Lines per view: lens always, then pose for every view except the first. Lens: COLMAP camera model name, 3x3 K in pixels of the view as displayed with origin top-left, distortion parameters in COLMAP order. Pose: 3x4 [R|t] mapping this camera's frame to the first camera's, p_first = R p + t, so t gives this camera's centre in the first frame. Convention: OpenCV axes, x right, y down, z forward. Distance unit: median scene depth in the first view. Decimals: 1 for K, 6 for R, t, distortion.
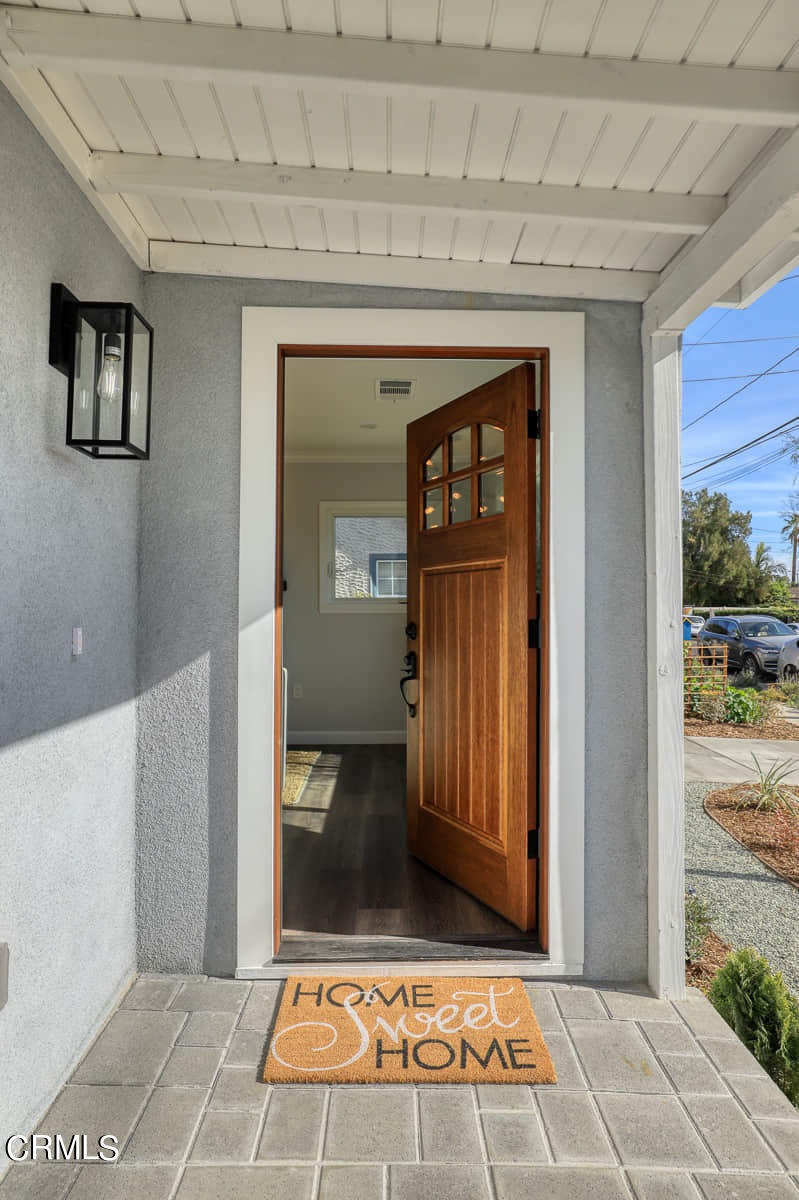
lens RADIAL K [[661.9, 0, 401.7], [0, 661.9, 599.1], [0, 0, 1]] dist [0.017679, 0.001709]
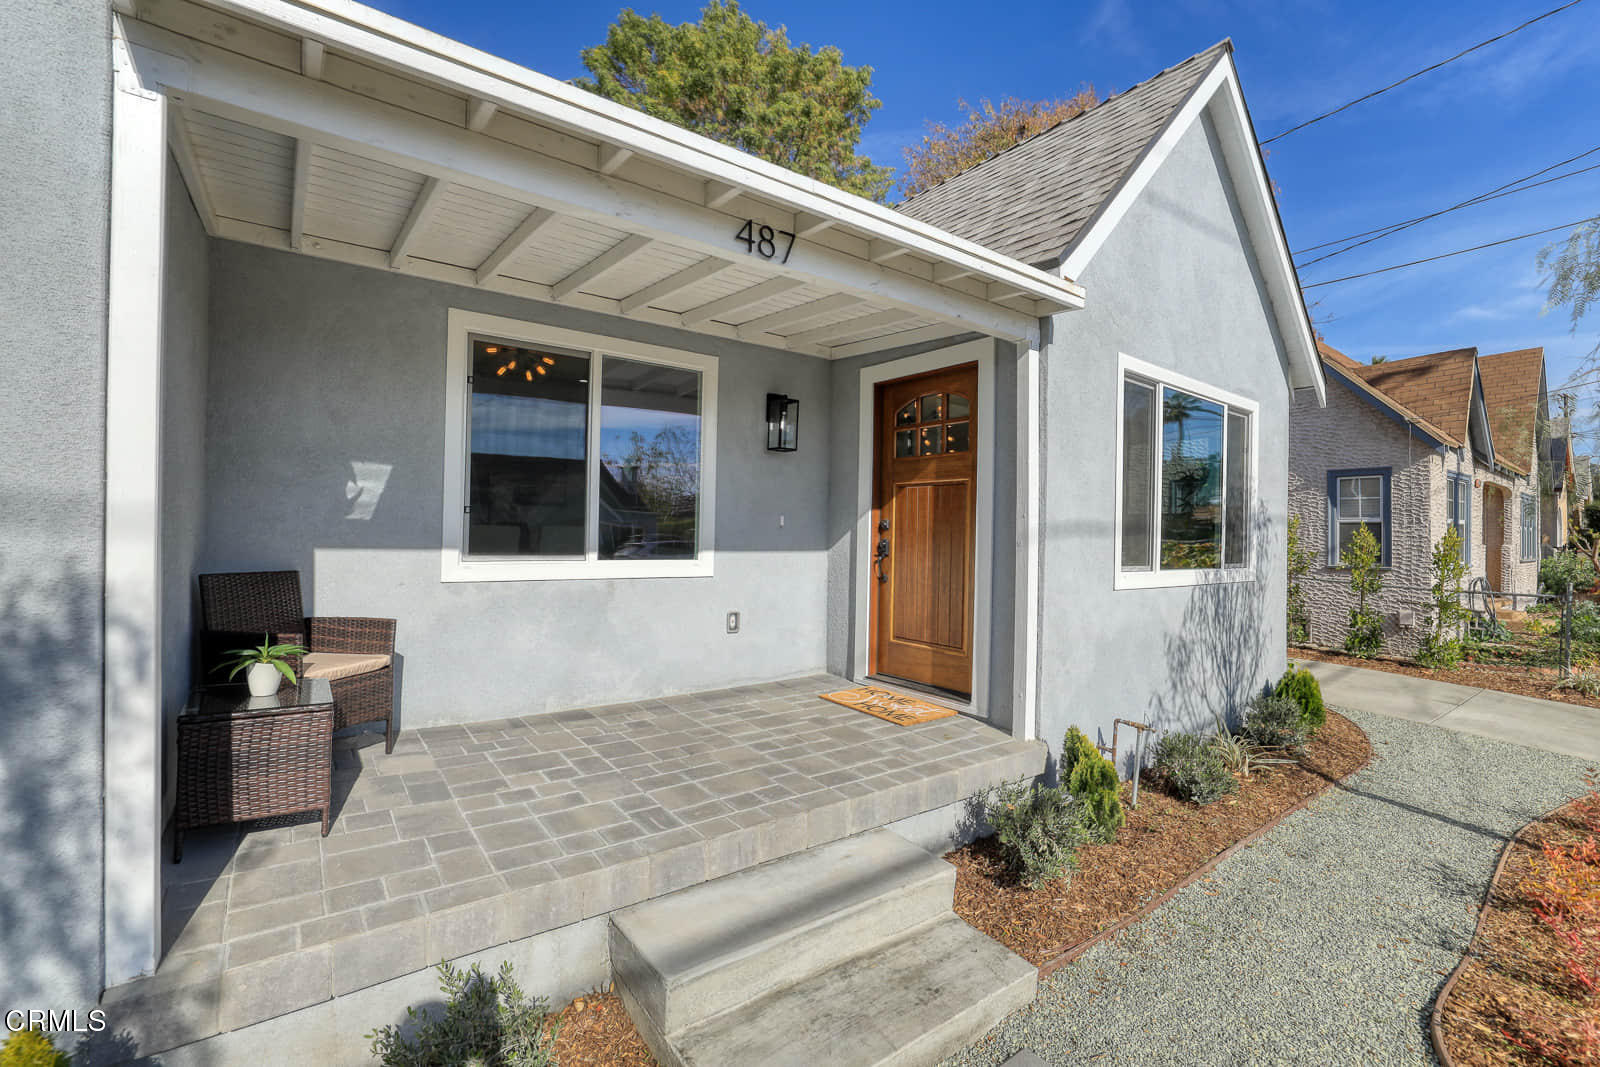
lens RADIAL K [[685.0, 0, 790.9], [0, 685.0, 525.9], [0, 0, 1]] dist [-0.018695, 0.000074]
pose [[0.588791, 0.007200, -0.808253, 1.399296], [-0.011912, 0.999929, 0.000230, 0.065333], [0.808198, 0.009492, 0.588835, -0.466172]]
